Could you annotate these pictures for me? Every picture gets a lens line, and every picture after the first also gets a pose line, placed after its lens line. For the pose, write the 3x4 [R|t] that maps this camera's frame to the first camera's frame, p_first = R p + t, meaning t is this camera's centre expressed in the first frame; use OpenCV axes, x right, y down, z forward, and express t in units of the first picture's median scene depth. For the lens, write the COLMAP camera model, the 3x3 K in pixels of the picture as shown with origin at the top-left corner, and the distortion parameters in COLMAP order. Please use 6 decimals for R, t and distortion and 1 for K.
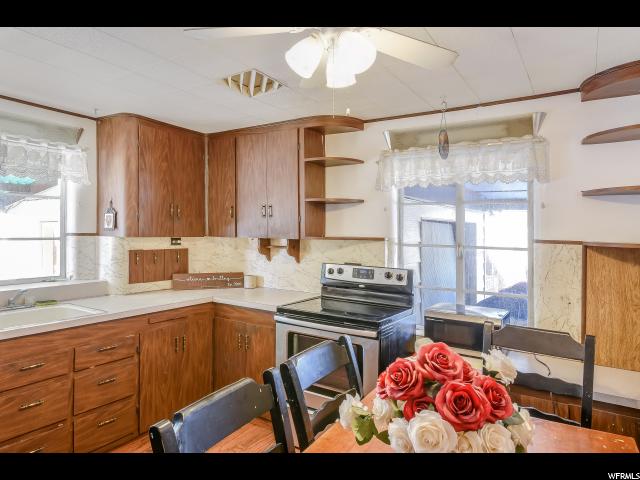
lens RADIAL K [[407.9, 0, 321.2], [0, 407.9, 222.7], [0, 0, 1]] dist [0.025237, 0.002416]
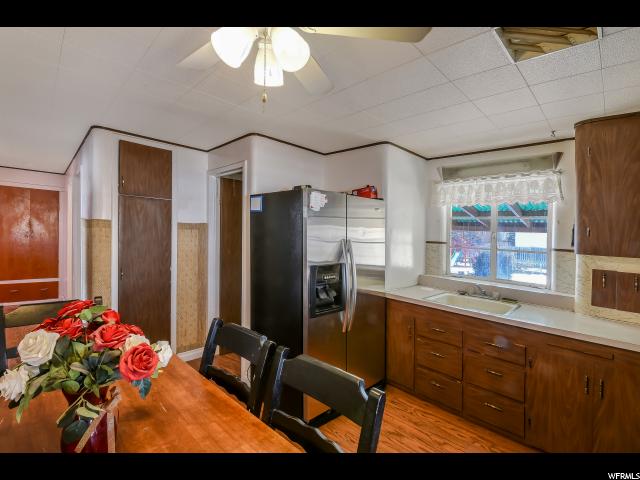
lens RADIAL K [[286.8, 0, 320.4], [0, 286.8, 251.9], [0, 0, 1]] dist [-0.020738, -0.000400]
pose [[-0.216650, 0.038171, -0.975503, 0.284194], [-0.026927, 0.998622, 0.045056, 0.017031], [0.975878, 0.036028, -0.215323, 0.547962]]
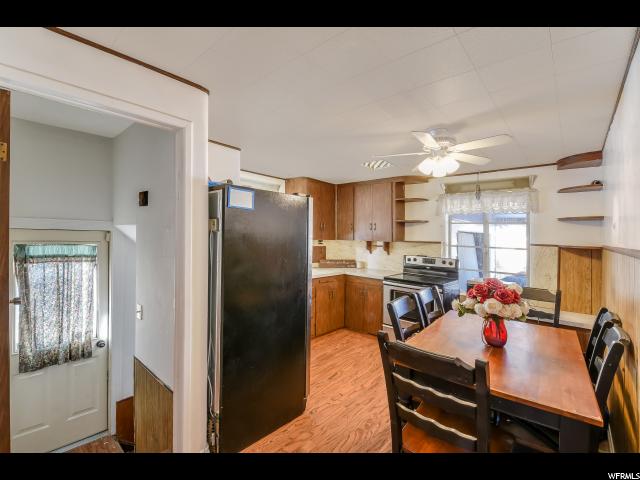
lens RADIAL K [[283.9, 0, 321.5], [0, 283.9, 229.0], [0, 0, 1]] dist [-0.001562, -0.000874]
pose [[0.987574, 0.007091, -0.156992, -0.168510], [-0.008017, 0.999954, -0.005264, -0.008900], [0.156947, 0.006457, 0.987586, -0.328928]]
